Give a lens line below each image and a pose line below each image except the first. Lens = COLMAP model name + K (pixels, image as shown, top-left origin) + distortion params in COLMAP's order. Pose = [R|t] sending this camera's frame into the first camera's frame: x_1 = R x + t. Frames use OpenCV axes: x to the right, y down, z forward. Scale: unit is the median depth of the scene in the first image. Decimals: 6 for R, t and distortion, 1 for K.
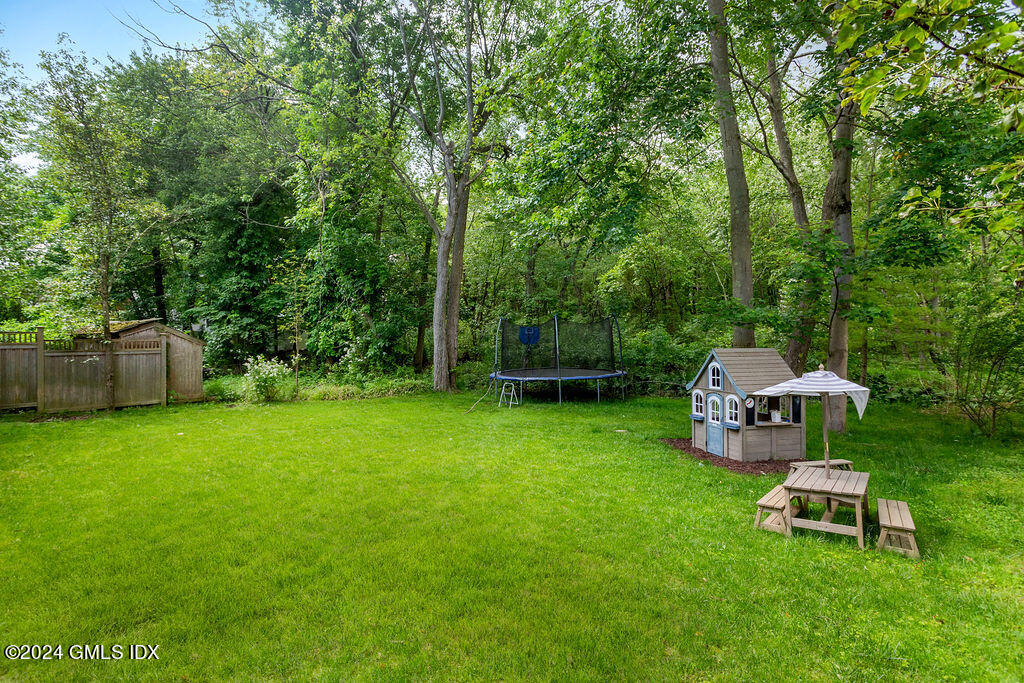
lens RADIAL K [[489.8, 0, 512.9], [0, 489.8, 339.1], [0, 0, 1]] dist [-0.000819, -0.000070]
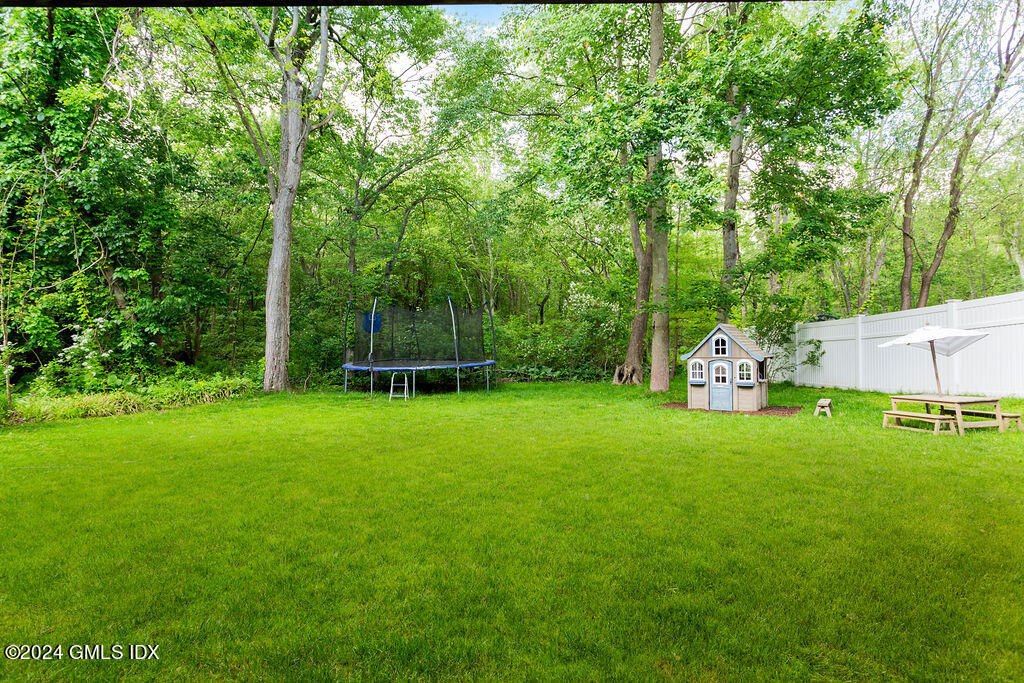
lens RADIAL K [[489.8, 0, 512.7], [0, 489.8, 342.9], [0, 0, 1]] dist [-0.000819, -0.000070]
pose [[0.759929, 0.002689, 0.650000, -0.398935], [0.000546, 0.999988, -0.004775, 0.038362], [-0.650006, 0.003984, 0.759919, 0.215772]]
